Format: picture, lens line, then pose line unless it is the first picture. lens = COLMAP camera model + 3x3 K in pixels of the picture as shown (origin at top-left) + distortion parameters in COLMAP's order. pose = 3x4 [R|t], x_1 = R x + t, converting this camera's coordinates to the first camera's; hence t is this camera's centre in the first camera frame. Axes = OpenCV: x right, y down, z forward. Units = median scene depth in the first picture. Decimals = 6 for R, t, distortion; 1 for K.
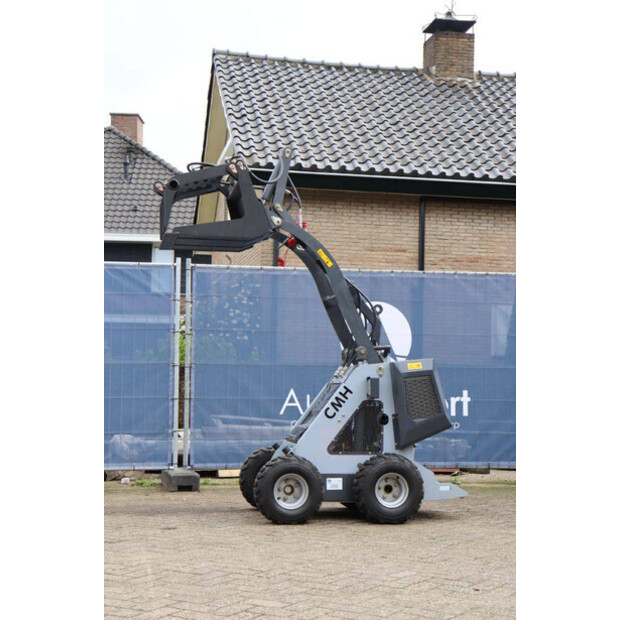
lens RADIAL K [[1126.6, 0, 310.0], [0, 1126.6, 310.0], [0, 0, 1]] dist [0.213721, 0.013933]
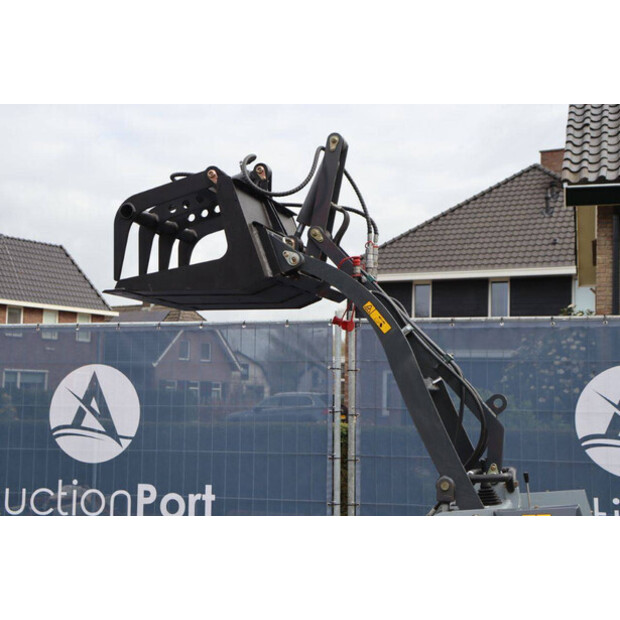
lens RADIAL K [[988.9, 0, 310.0], [0, 988.9, 310.0], [0, 0, 1]] dist [0.165261, 0.097280]
pose [[0.893050, -0.042183, -0.447975, 0.089766], [0.030965, 0.998997, -0.032338, -0.015045], [0.448890, 0.015008, 0.893461, 0.233512]]
